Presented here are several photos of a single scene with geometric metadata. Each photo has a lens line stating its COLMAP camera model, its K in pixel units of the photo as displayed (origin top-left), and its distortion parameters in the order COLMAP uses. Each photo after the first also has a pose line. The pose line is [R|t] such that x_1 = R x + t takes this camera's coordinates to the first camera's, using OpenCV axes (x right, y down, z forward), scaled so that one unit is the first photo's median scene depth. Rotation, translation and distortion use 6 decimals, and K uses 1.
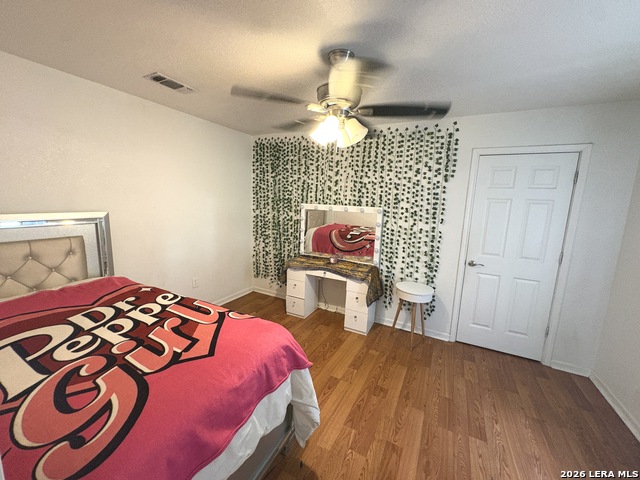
lens RADIAL K [[254.8, 0, 318.2], [0, 254.8, 239.4], [0, 0, 1]] dist [0.000476, -0.000247]
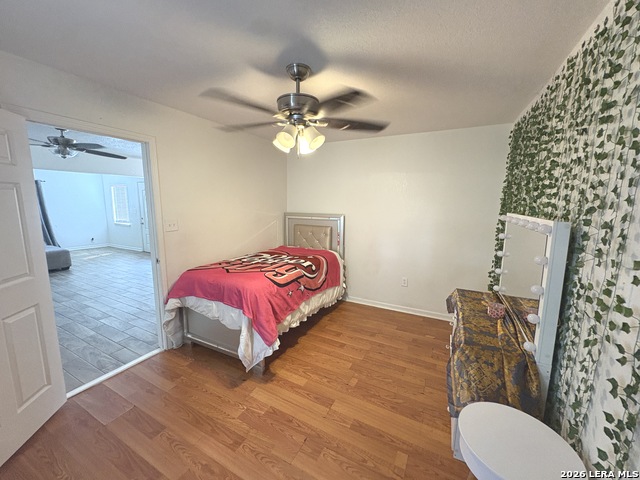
lens RADIAL K [[254.8, 0, 320.5], [0, 254.8, 240.3], [0, 0, 1]] dist [0.000476, -0.000247]
pose [[0.005057, 0.116325, -0.993198, 0.947109], [-0.172216, 0.978473, 0.113723, -0.112587], [0.985046, 0.170470, 0.024981, 0.908880]]
